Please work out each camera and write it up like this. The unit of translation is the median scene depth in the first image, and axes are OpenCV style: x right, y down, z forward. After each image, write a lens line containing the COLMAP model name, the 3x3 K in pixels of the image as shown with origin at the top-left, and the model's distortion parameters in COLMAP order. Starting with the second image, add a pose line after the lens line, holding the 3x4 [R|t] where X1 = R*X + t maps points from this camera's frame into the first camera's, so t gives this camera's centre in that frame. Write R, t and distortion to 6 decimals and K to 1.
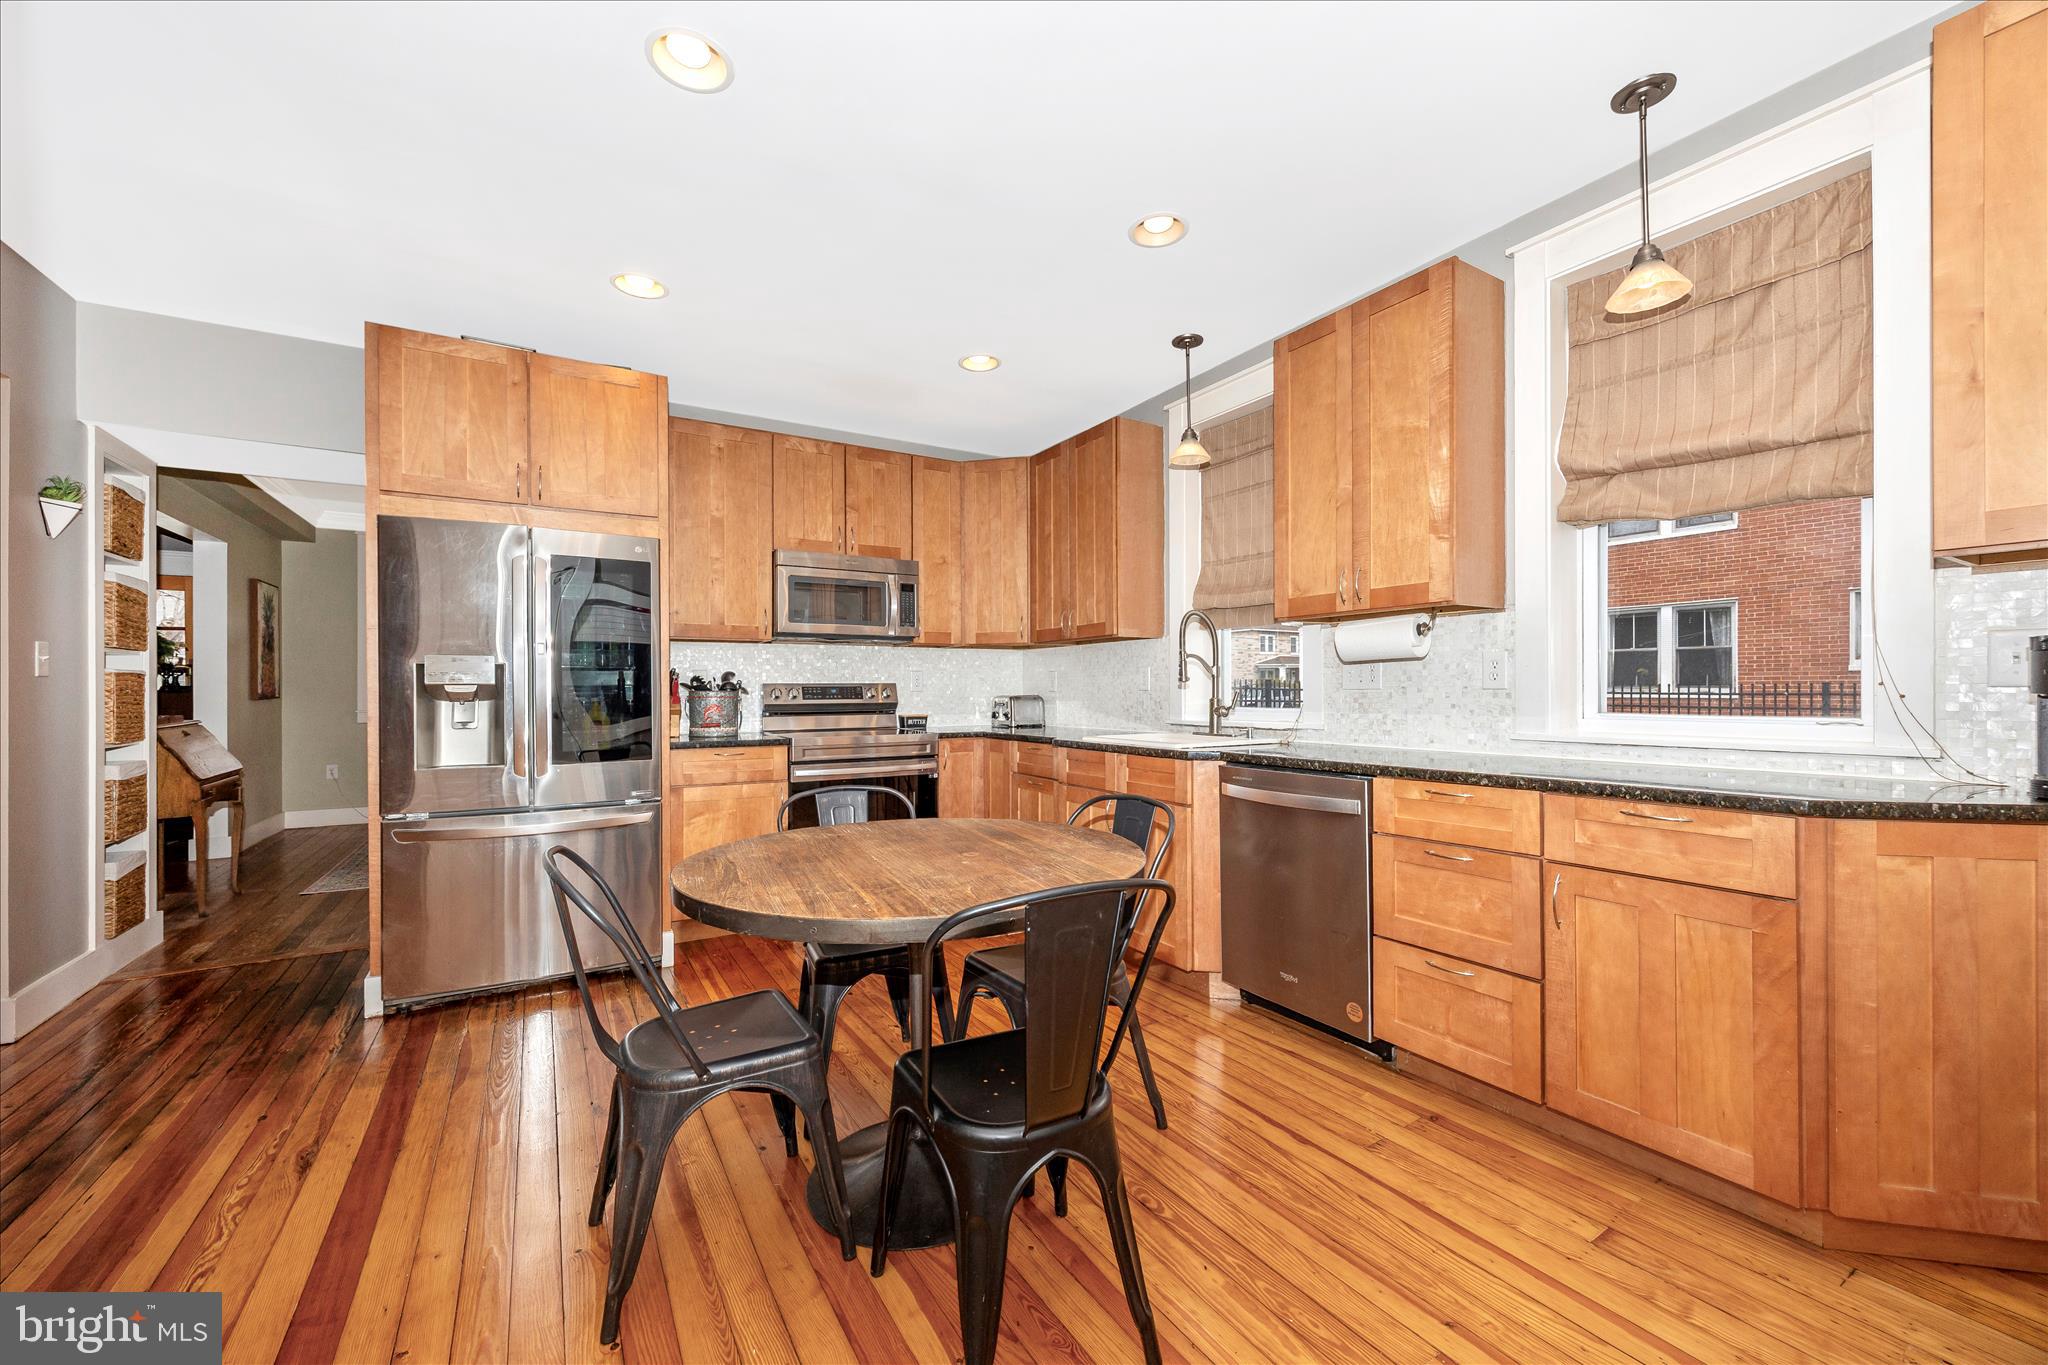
lens RADIAL K [[789.5, 0, 1024.6], [0, 789.5, 693.4], [0, 0, 1]] dist [0.007346, -0.000073]
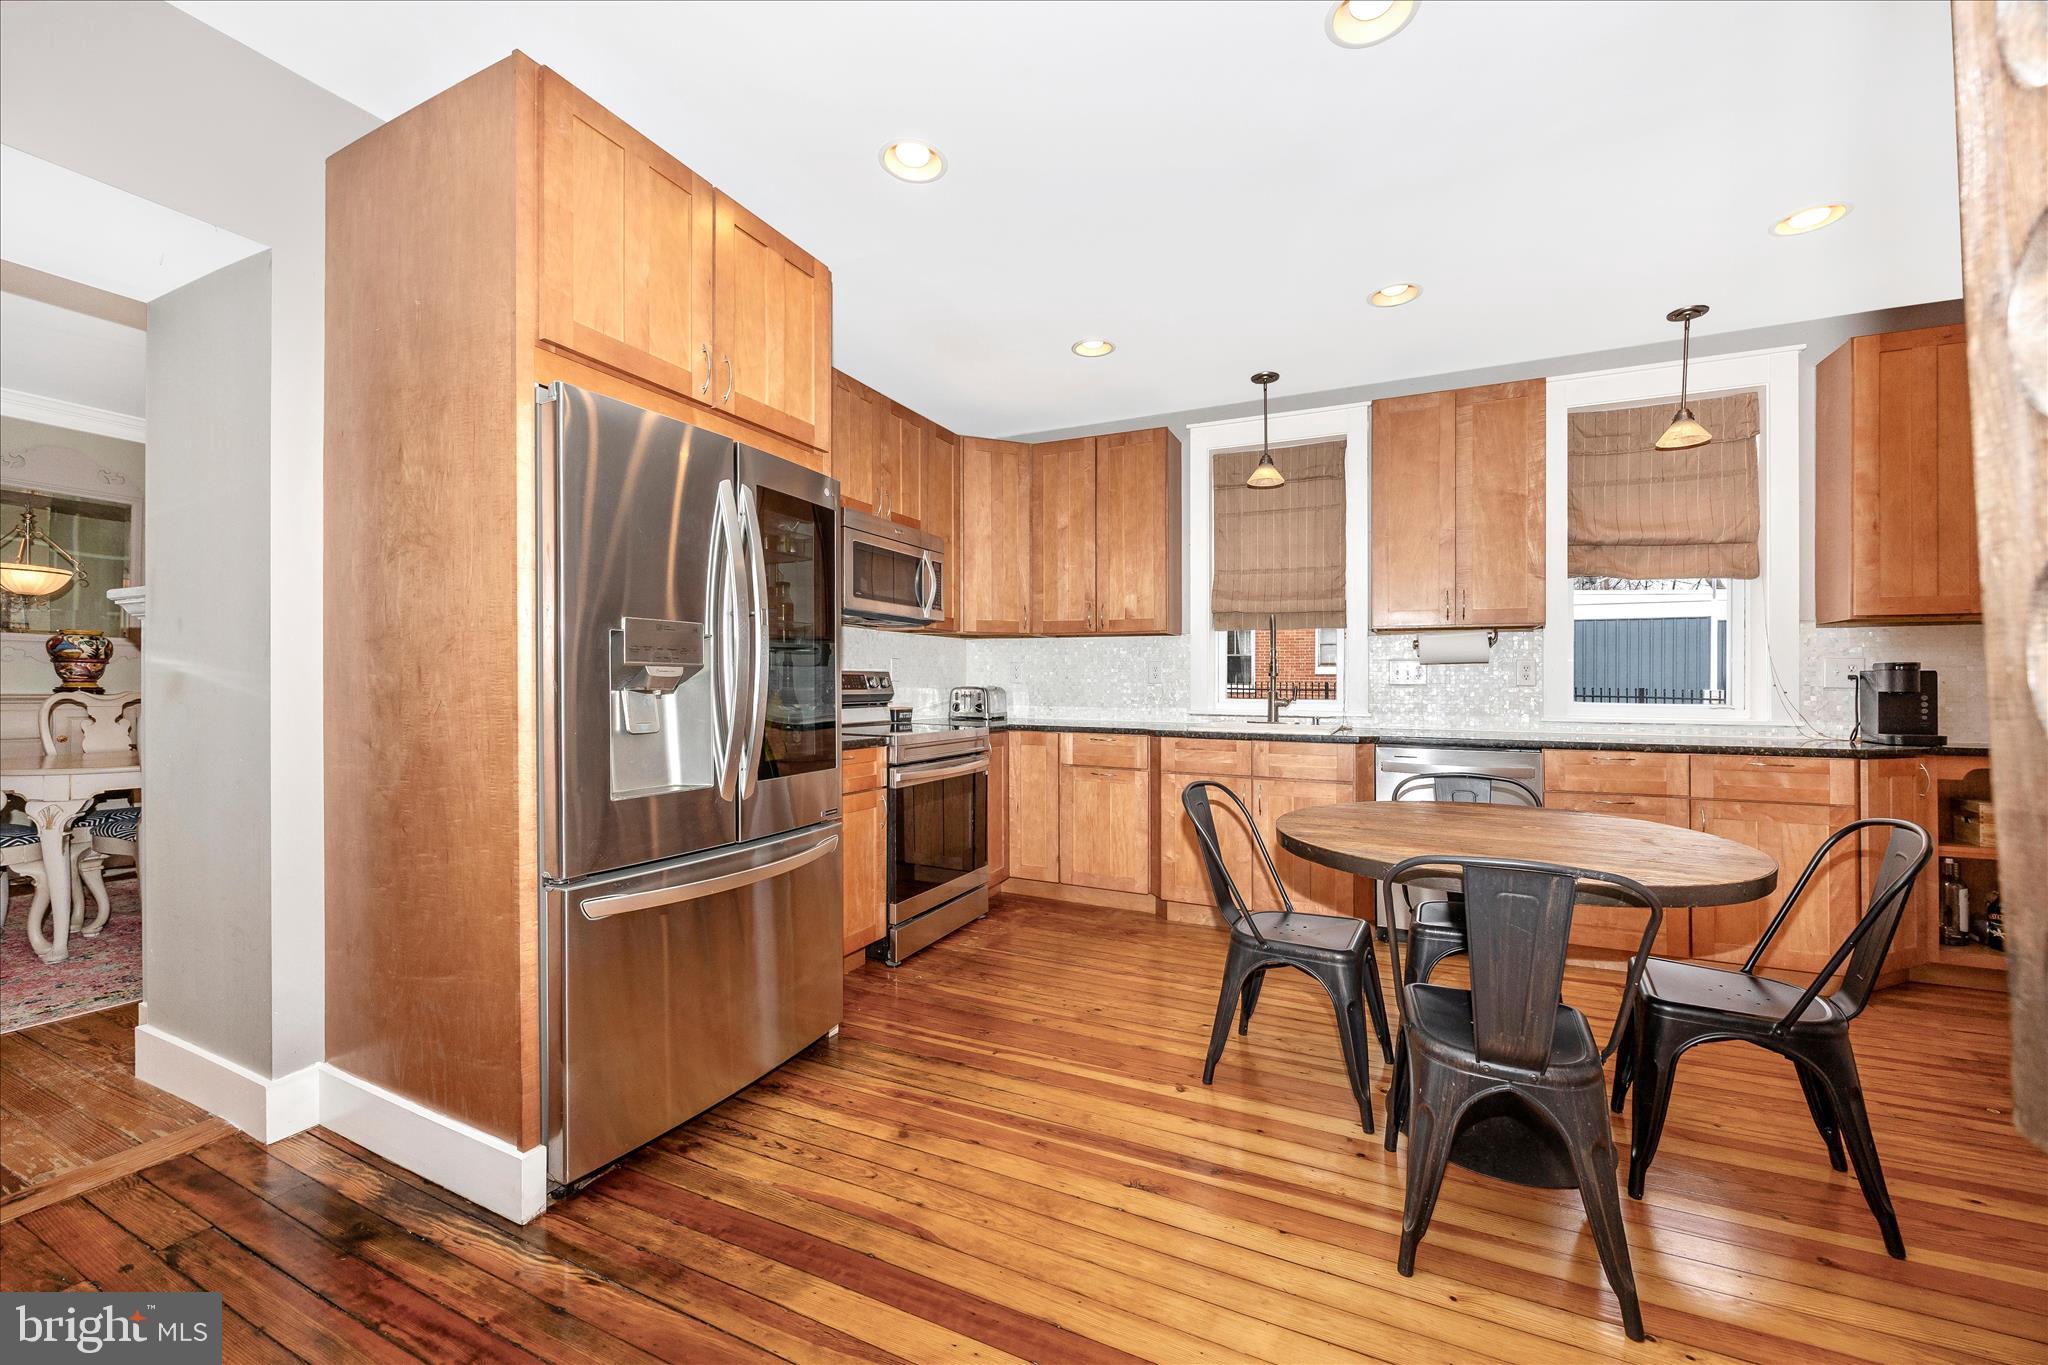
lens RADIAL K [[778.2, 0, 1035.6], [0, 778.2, 683.0], [0, 0, 1]] dist [-0.001472, -0.000081]
pose [[0.832250, 0.010102, 0.554308, -0.901517], [-0.009195, 0.999948, -0.004417, 0.003491], [-0.554324, -0.001421, 0.832300, 0.327798]]
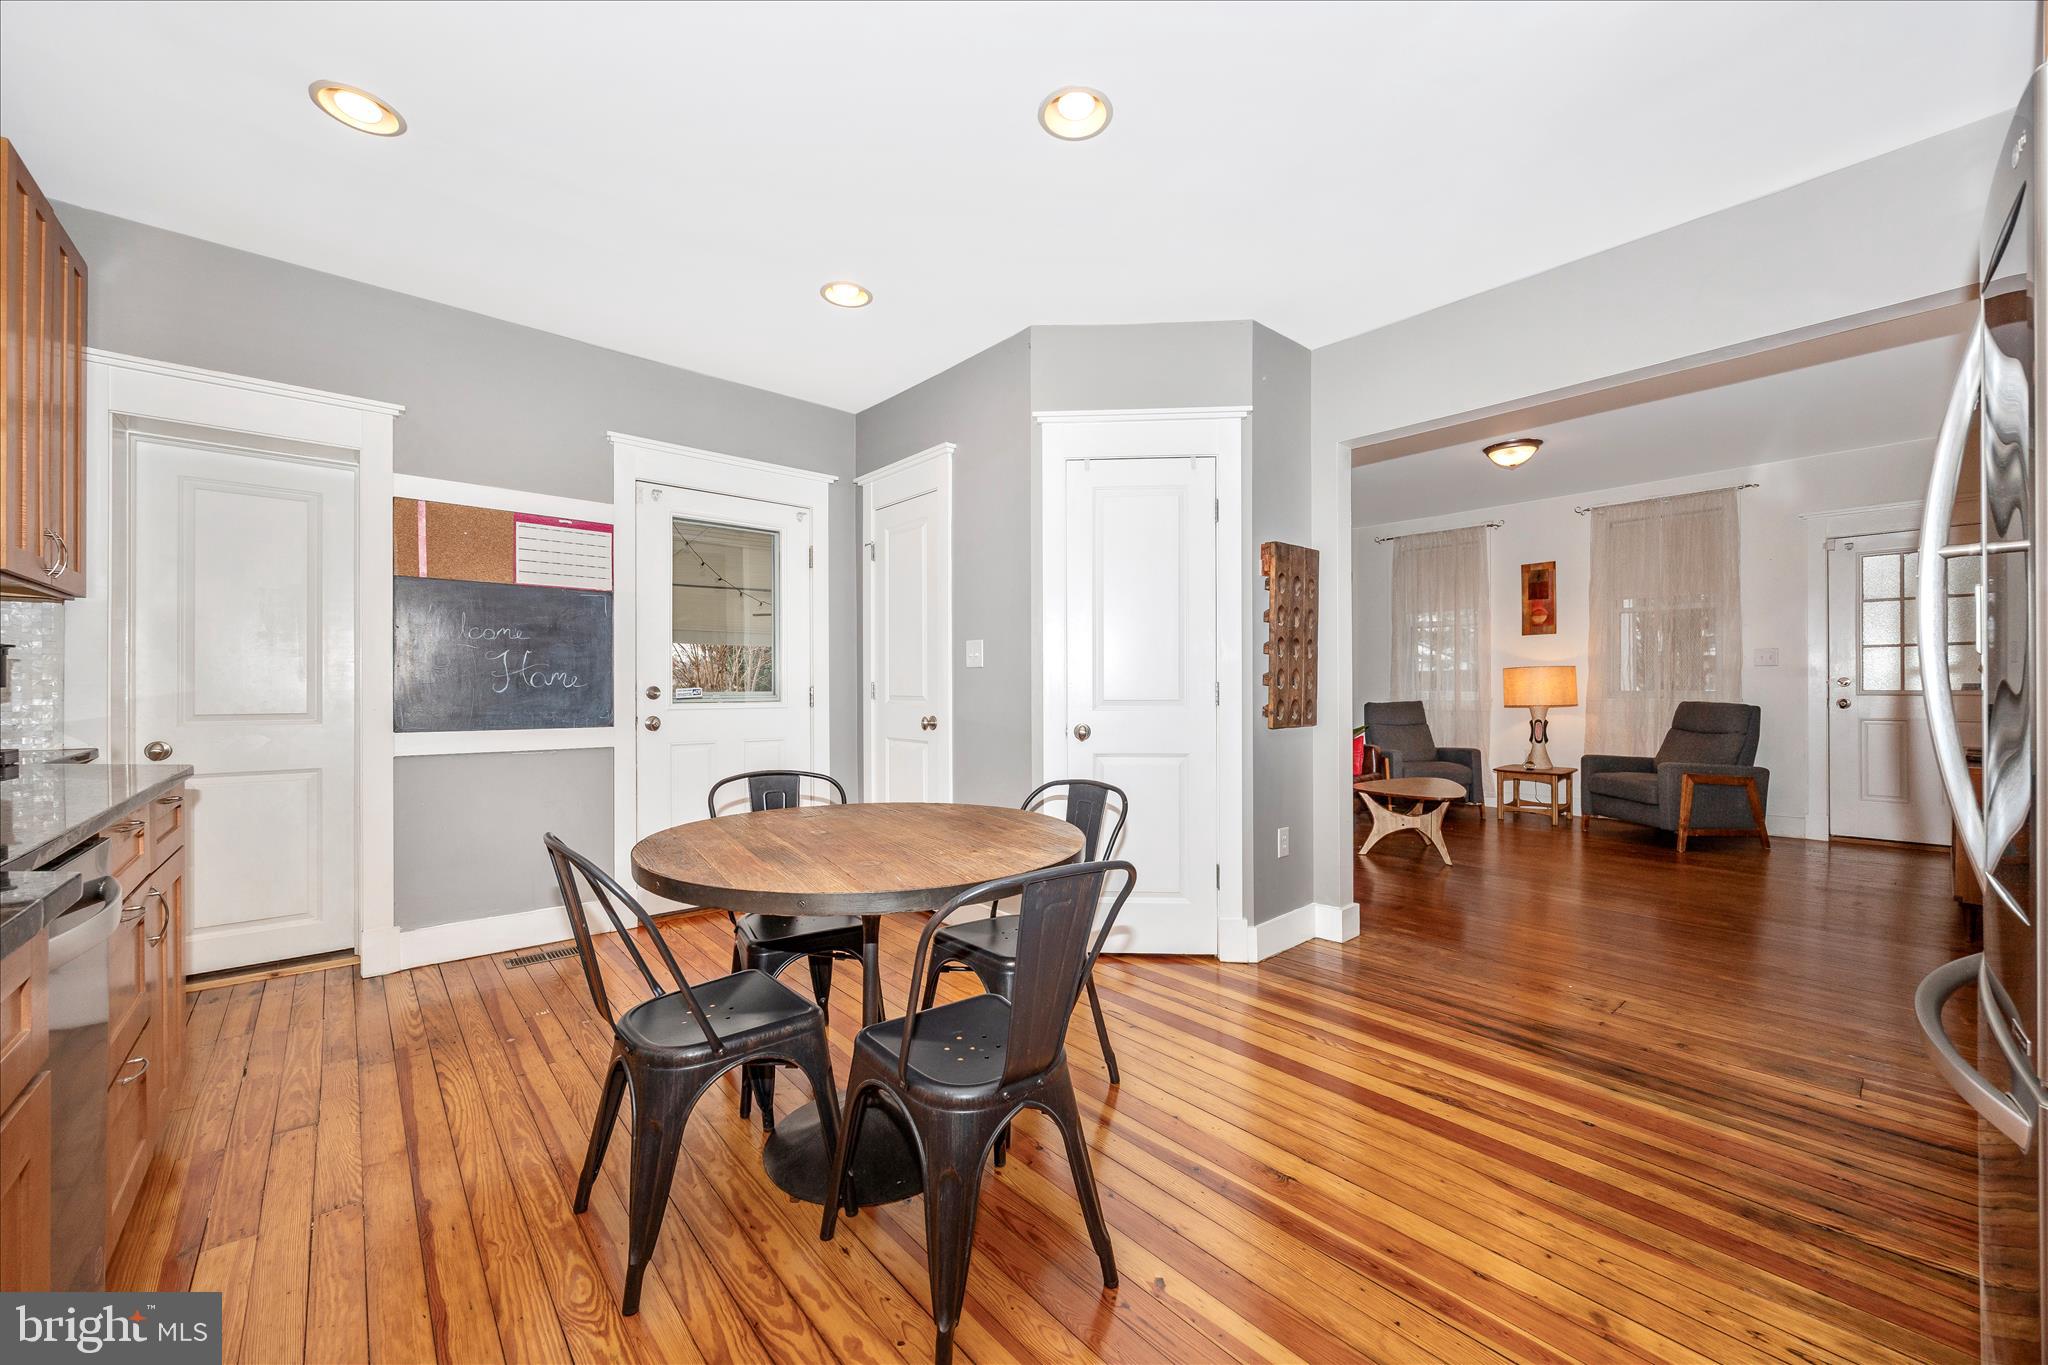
lens RADIAL K [[786.7, 0, 1033.2], [0, 786.7, 682.9], [0, 0, 1]] dist [-0.000982, -0.000125]
pose [[-0.984926, 0.006765, -0.172842, -0.118357], [0.007038, 0.999975, -0.000968, 0.002250], [0.172831, -0.002170, -0.984949, 1.482003]]
